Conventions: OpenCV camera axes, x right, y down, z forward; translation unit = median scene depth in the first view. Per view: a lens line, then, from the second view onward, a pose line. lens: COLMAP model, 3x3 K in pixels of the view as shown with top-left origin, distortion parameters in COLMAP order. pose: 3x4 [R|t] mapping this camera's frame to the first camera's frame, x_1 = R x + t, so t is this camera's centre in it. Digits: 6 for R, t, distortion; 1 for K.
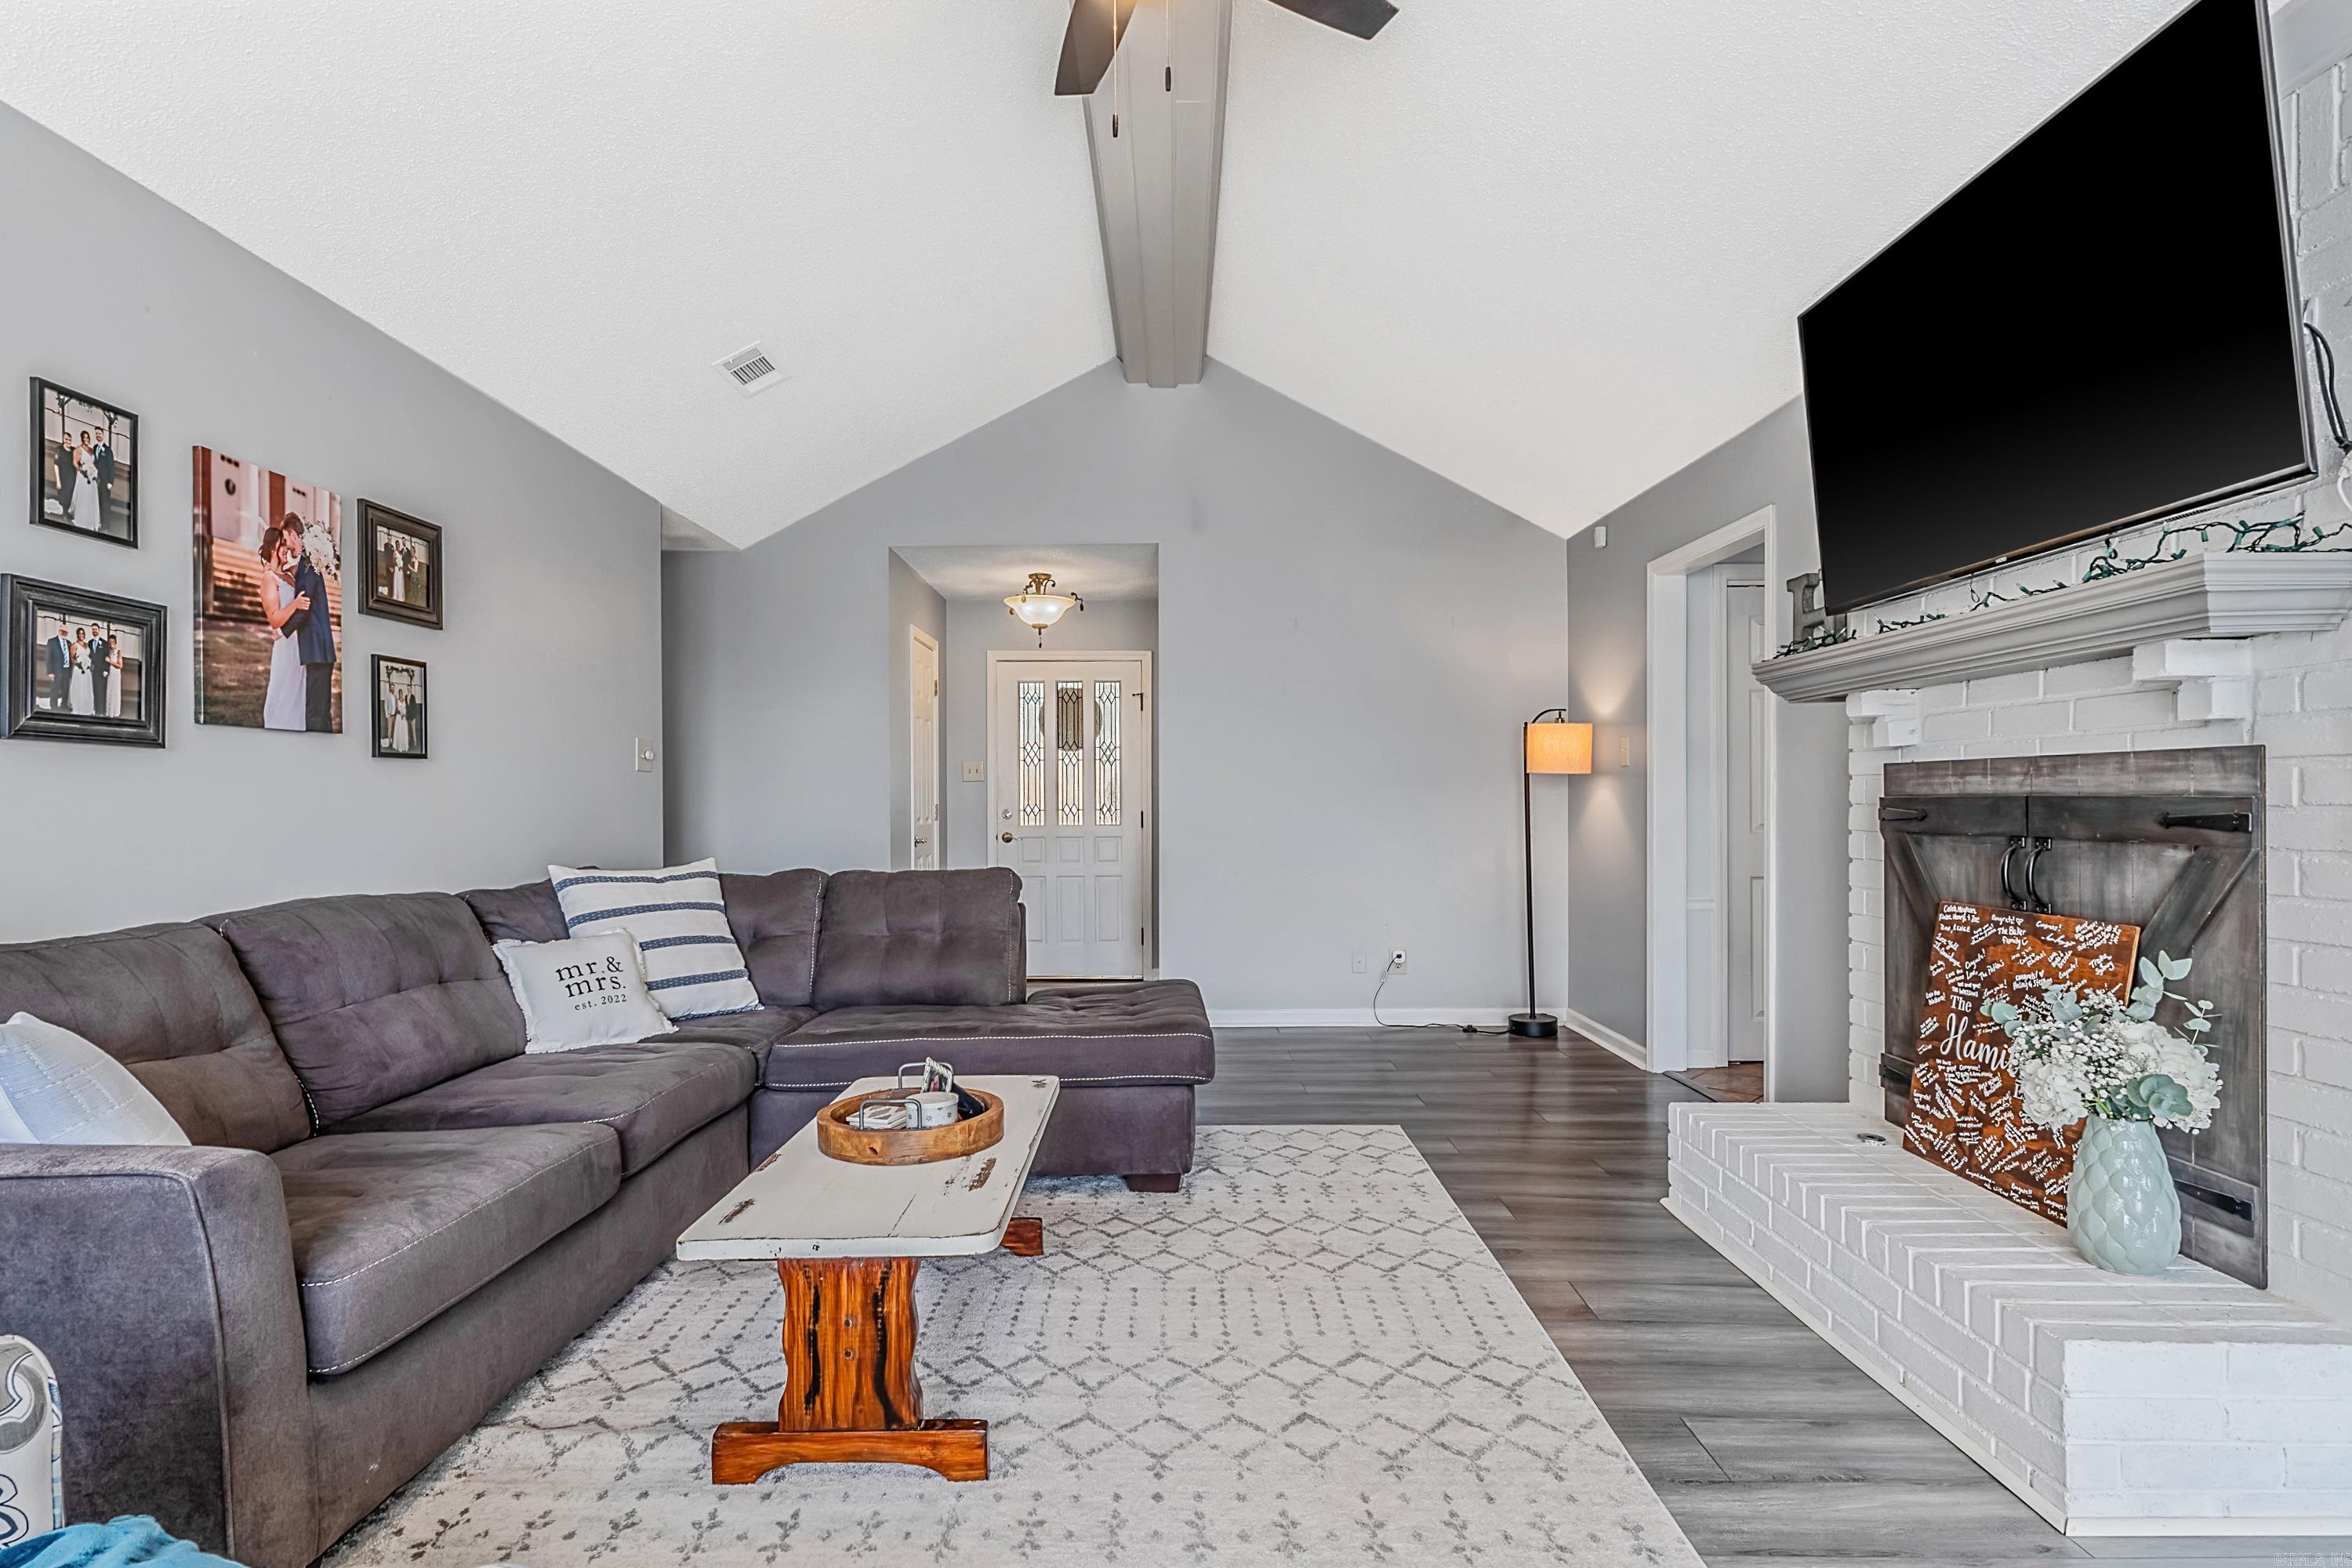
lens RADIAL K [[1221.6, 0, 1171.8], [0, 1221.6, 799.3], [0, 0, 1]] dist [-0.006124, 0.000018]
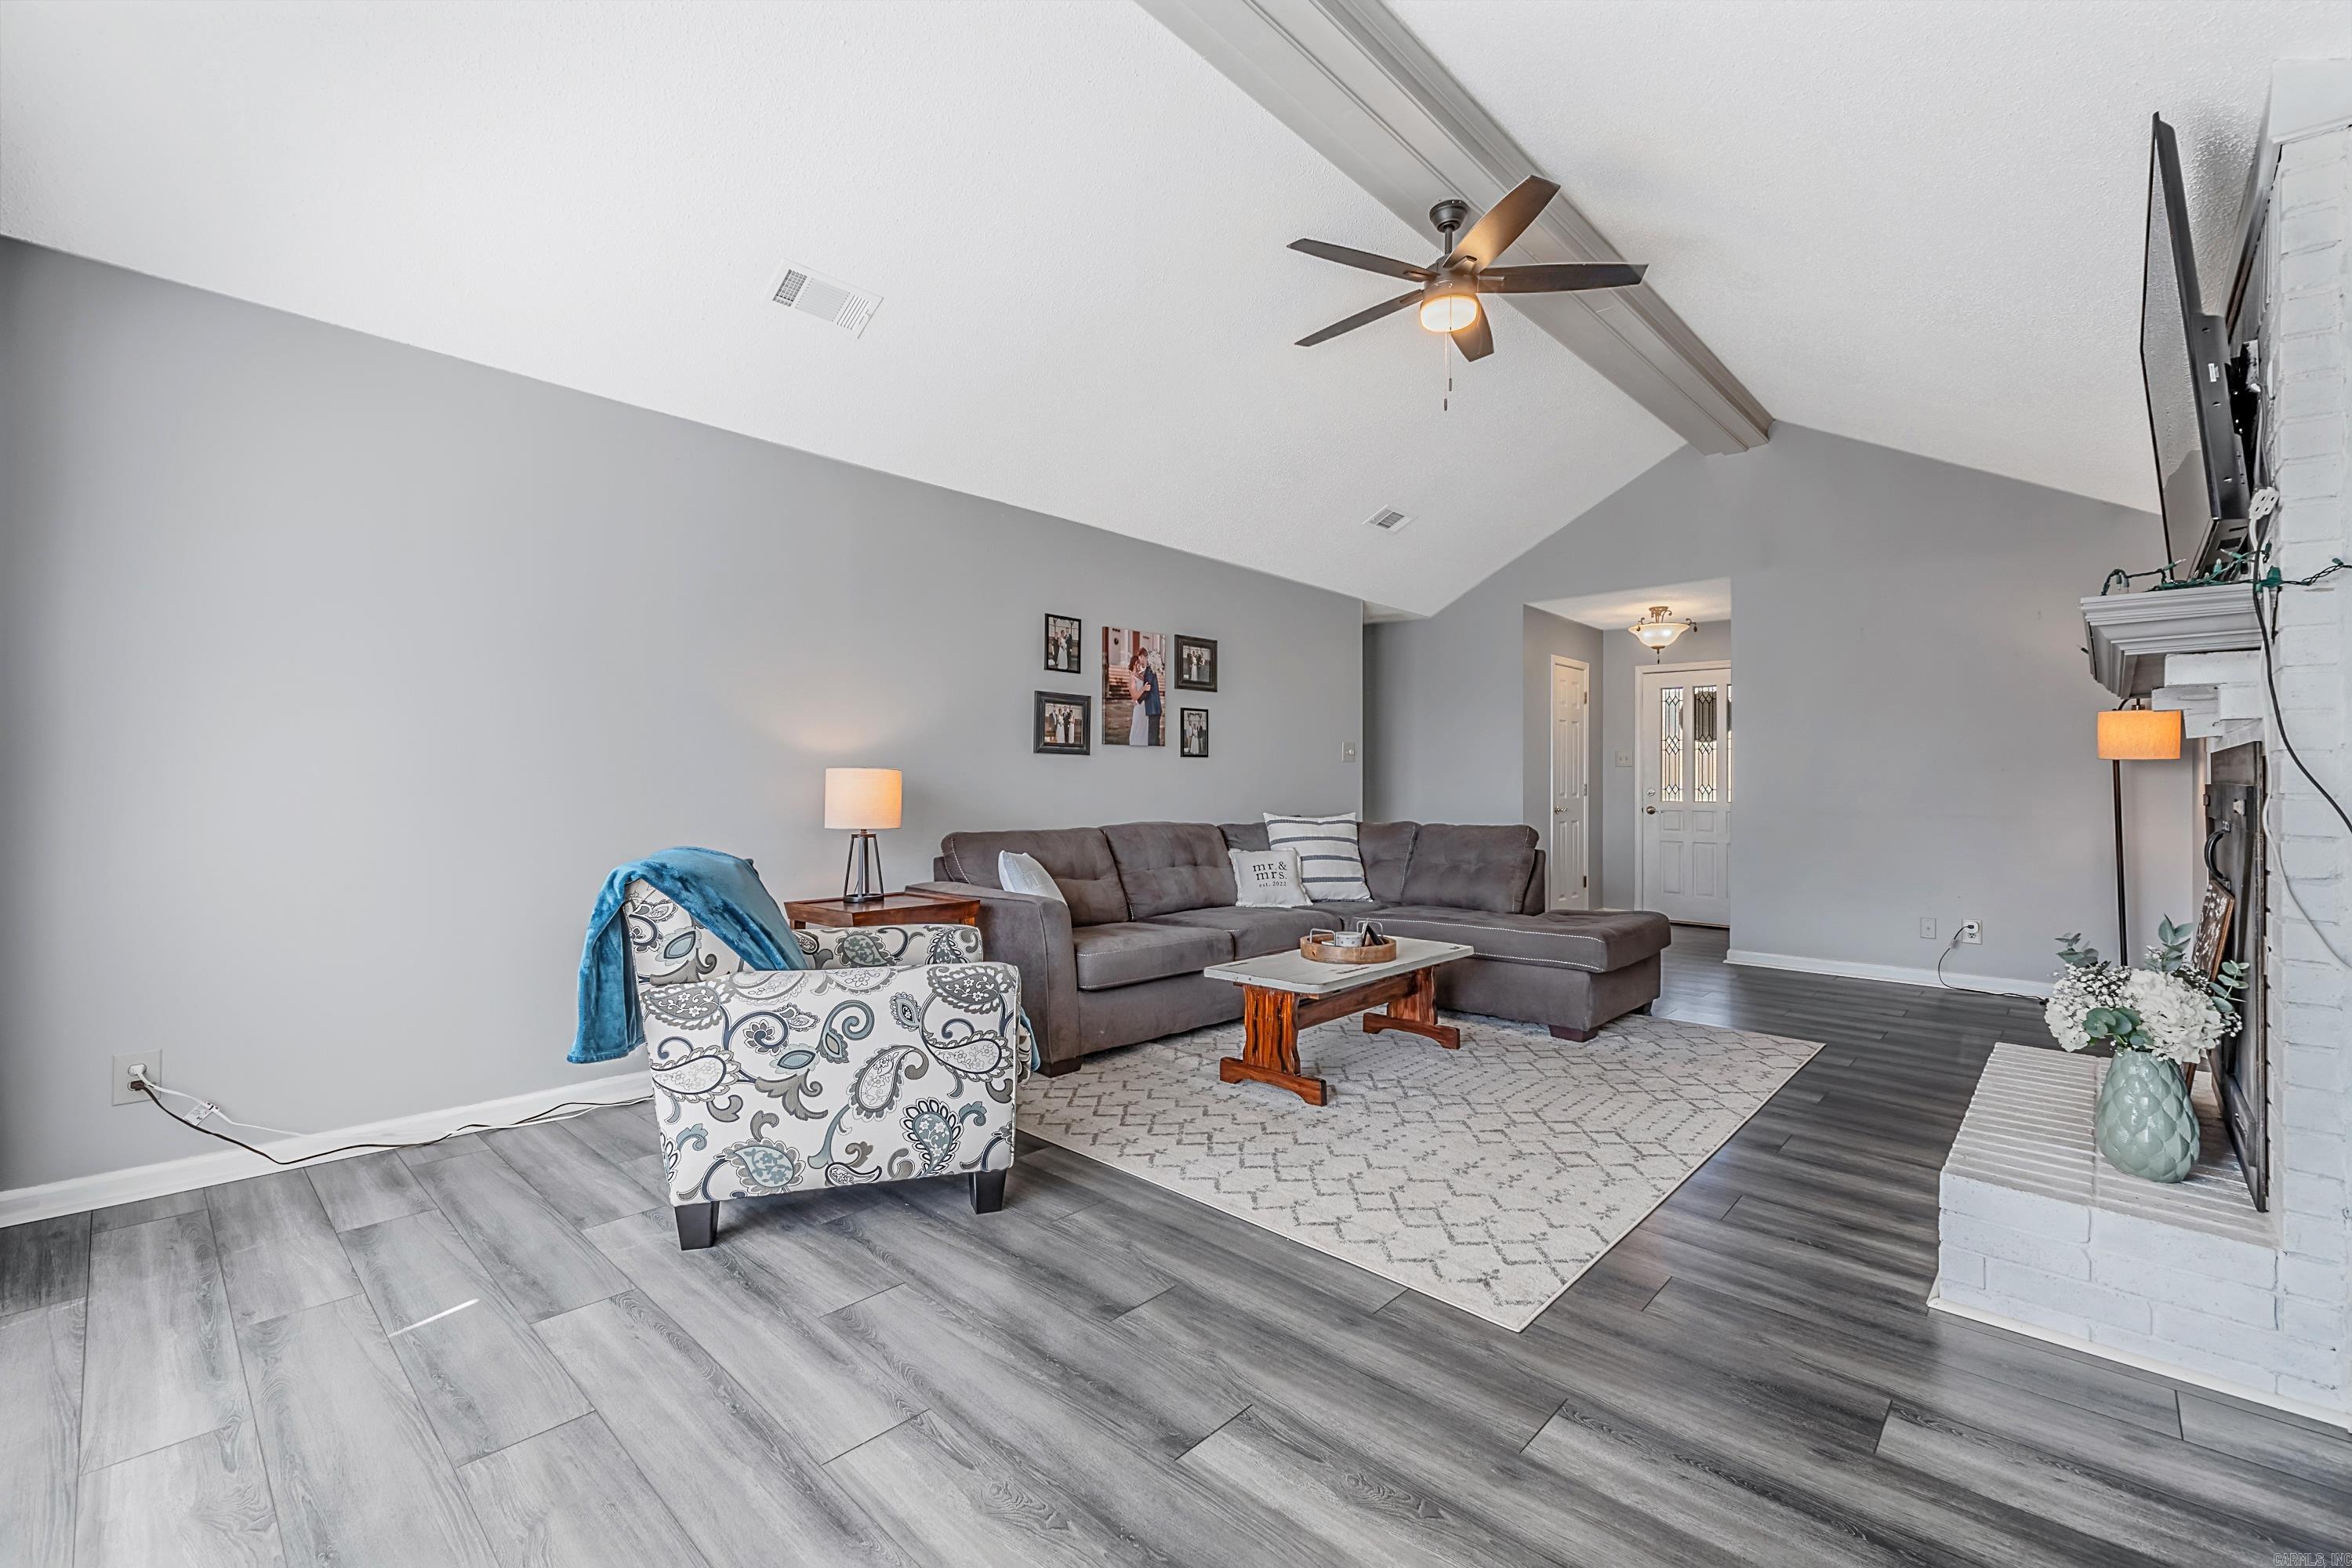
lens RADIAL K [[995.8, 0, 1172.4], [0, 995.8, 768.4], [0, 0, 1]] dist [-0.003425, -0.000572]
pose [[0.729373, 0.000677, -0.684116, 0.570611], [-0.008120, 0.999938, -0.007667, -0.002307], [0.684068, 0.011147, 0.729333, -0.288691]]
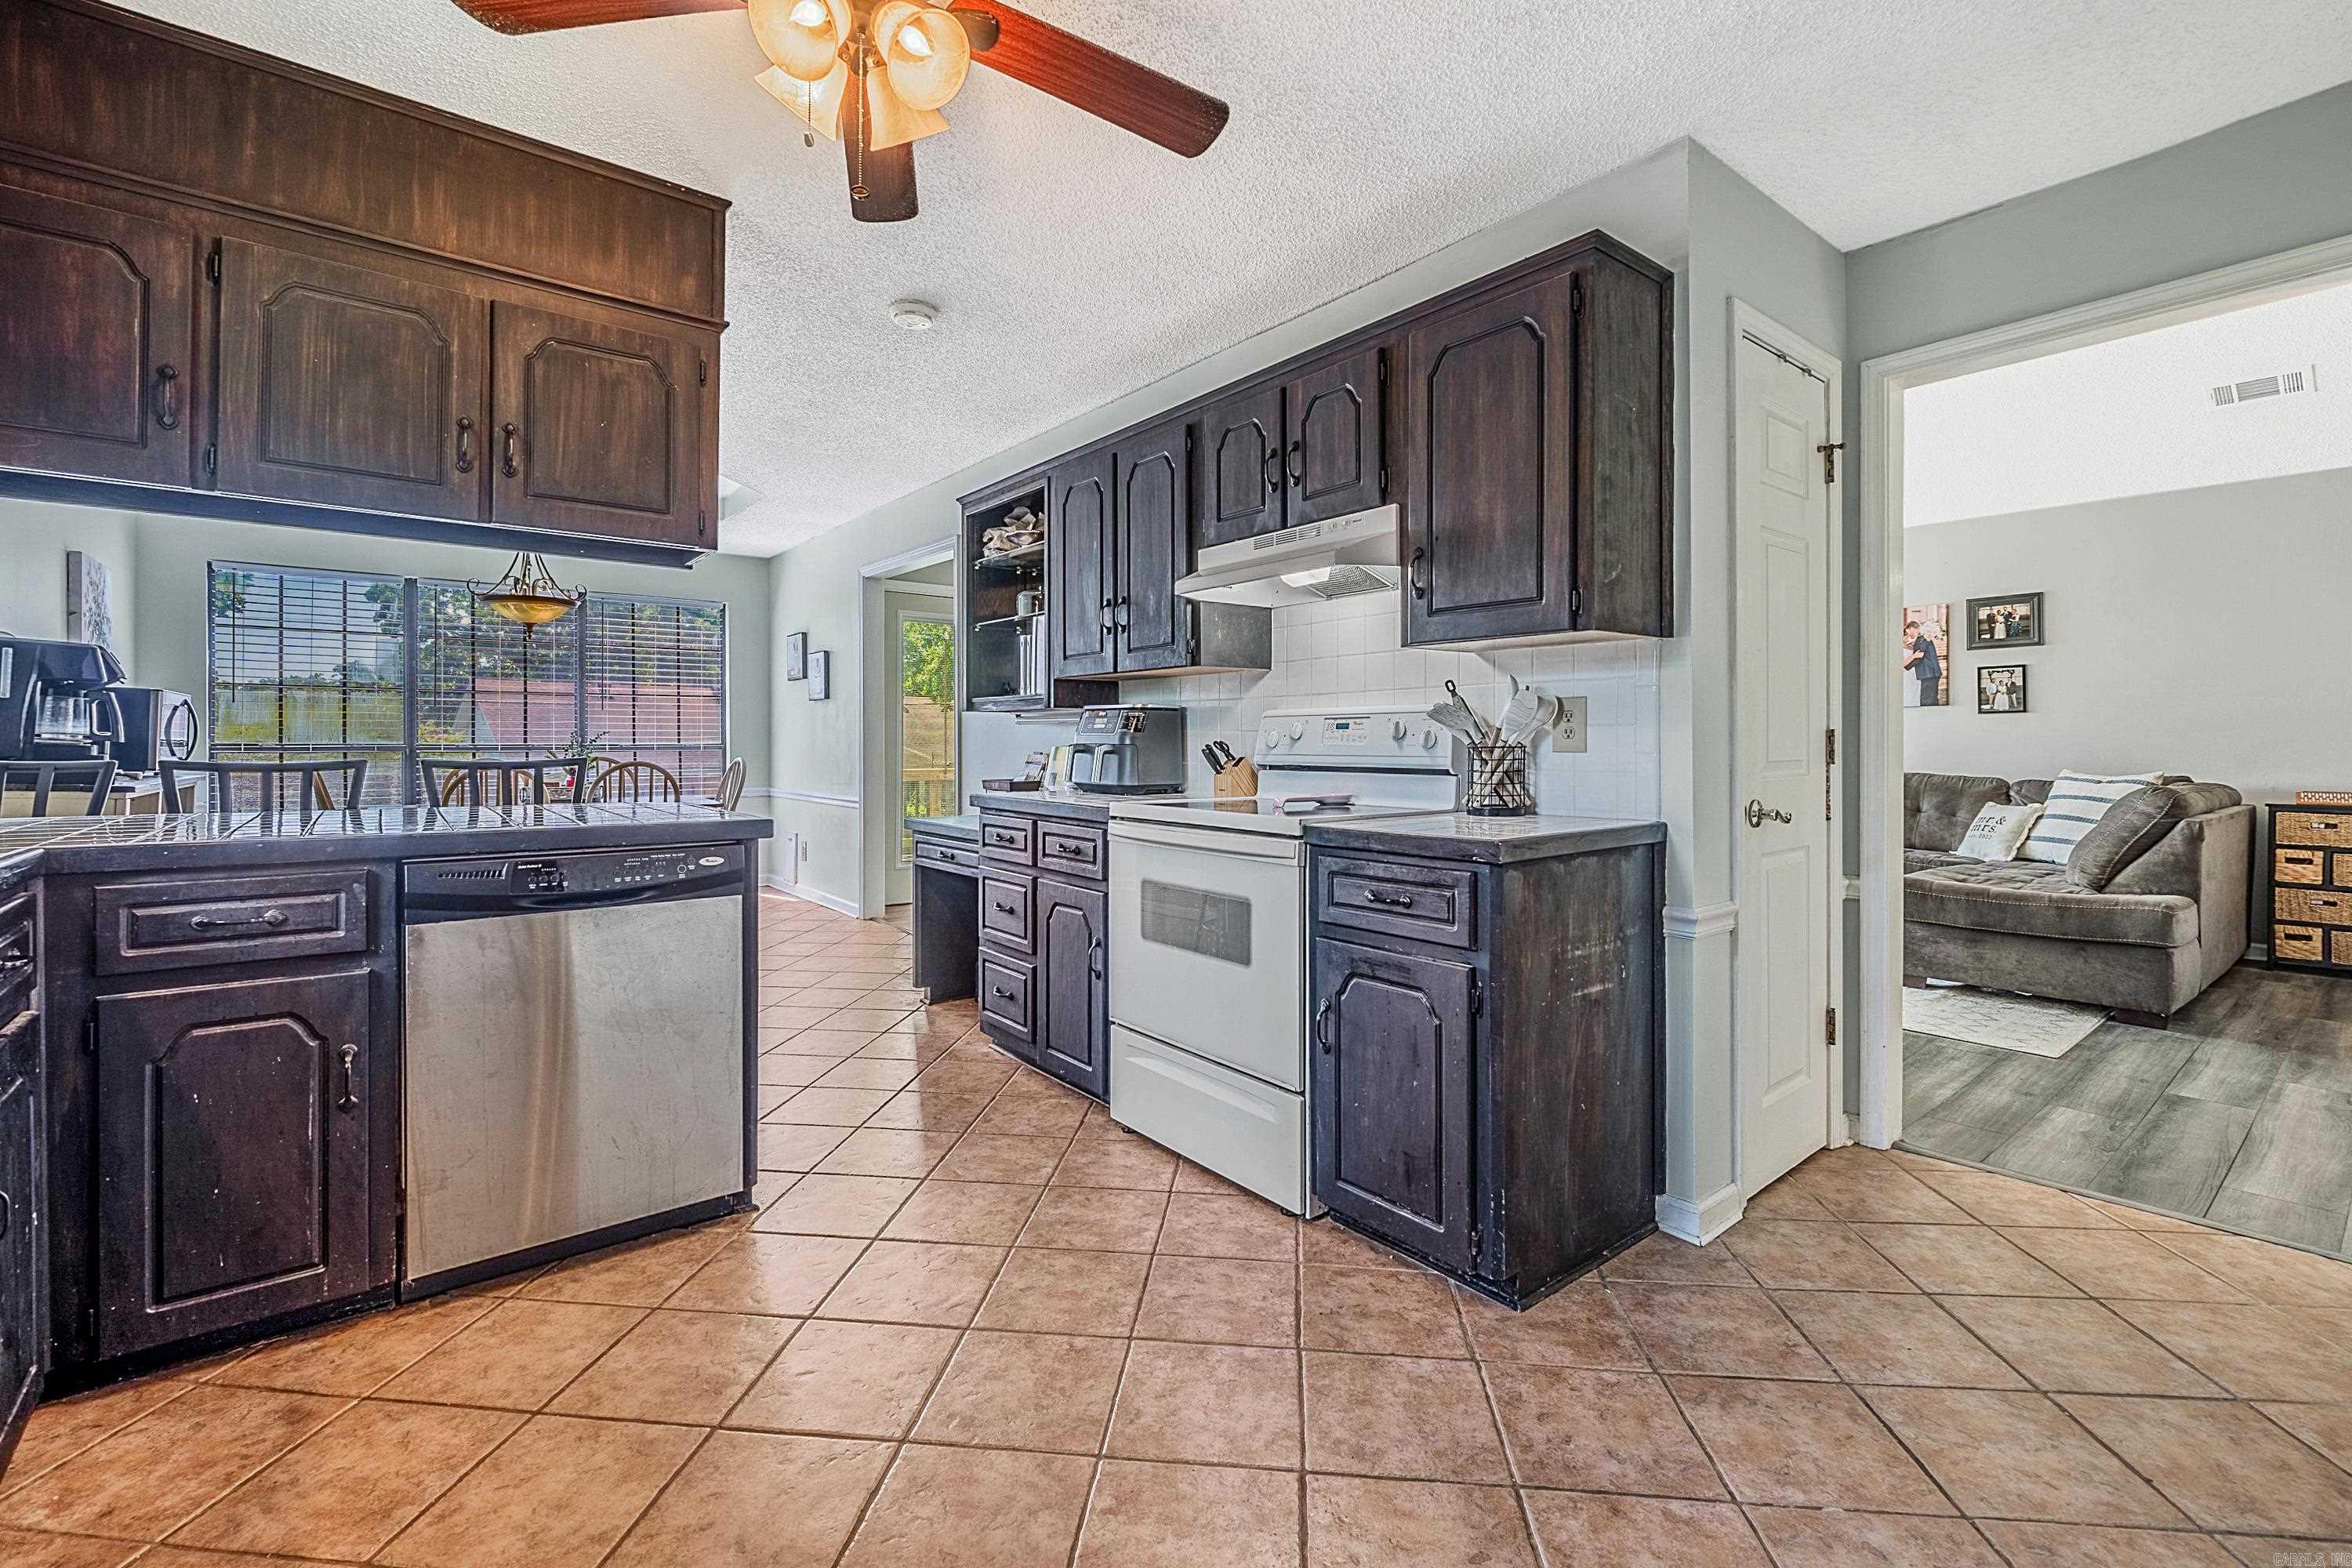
lens RADIAL K [[995.8, 0, 1205.4], [0, 995.8, 745.7], [0, 0, 1]] dist [-0.003425, -0.000572]
pose [[-0.775026, 0.006629, -0.631895, 1.776324], [0.005344, 0.999978, 0.003936, 0.008909], [0.631907, -0.000326, -0.775044, 1.720577]]
